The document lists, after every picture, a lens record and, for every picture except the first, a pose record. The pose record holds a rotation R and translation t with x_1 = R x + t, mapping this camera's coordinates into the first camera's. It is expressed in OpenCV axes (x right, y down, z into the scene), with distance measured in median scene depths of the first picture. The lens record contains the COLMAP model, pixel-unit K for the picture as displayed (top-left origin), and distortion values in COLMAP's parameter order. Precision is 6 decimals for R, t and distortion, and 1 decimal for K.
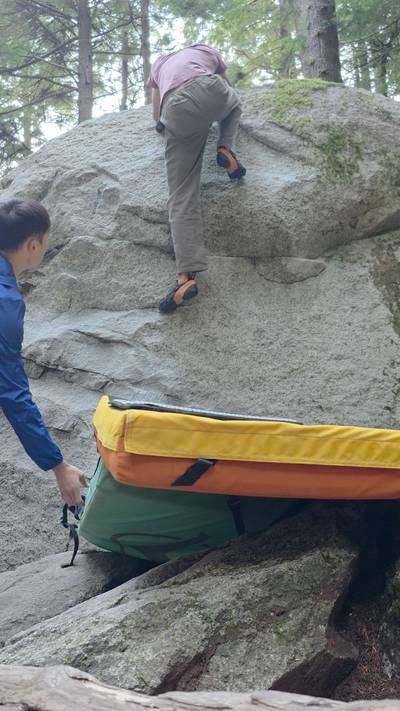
lens RADIAL K [[604.8, 0, 198.6], [0, 604.8, 353.8], [0, 0, 1]] dist [0.004407, -0.015747]
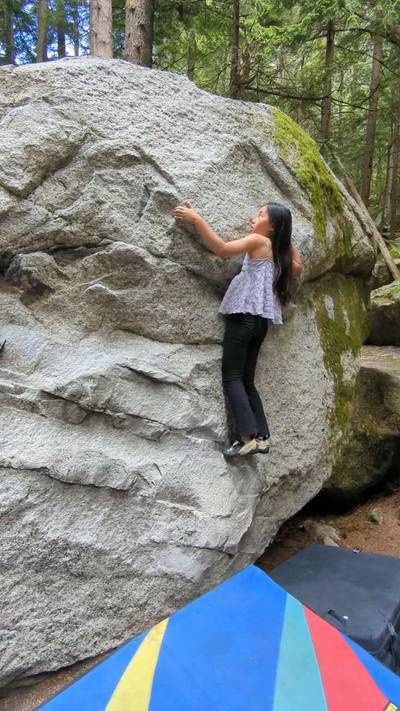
lens RADIAL K [[414.9, 0, 200.4], [0, 414.9, 353.3], [0, 0, 1]] dist [0.005210, 0.001513]
pose [[0.771432, 0.046112, 0.634639, -0.476497], [-0.226930, 0.951725, 0.206692, -0.194521], [-0.594471, -0.303467, 0.744656, 0.481941]]
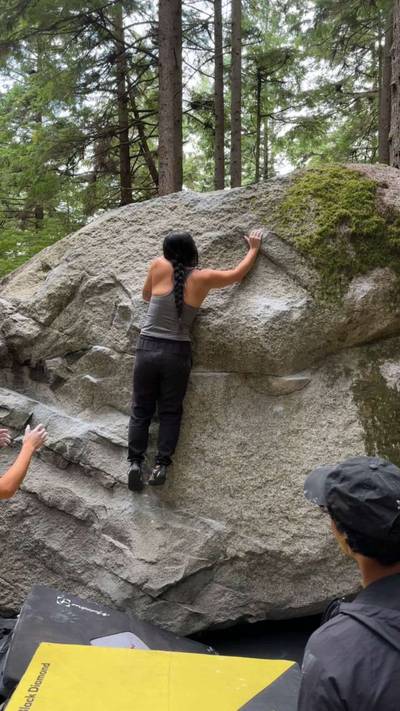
lens RADIAL K [[576.3, 0, 203.3], [0, 576.3, 352.5], [0, 0, 1]] dist [0.087899, -0.105141]
pose [[0.986835, 0.055144, -0.152042, 0.179184], [-0.017404, 0.970827, 0.239148, -0.462514], [0.160794, -0.233354, 0.959005, -0.051268]]
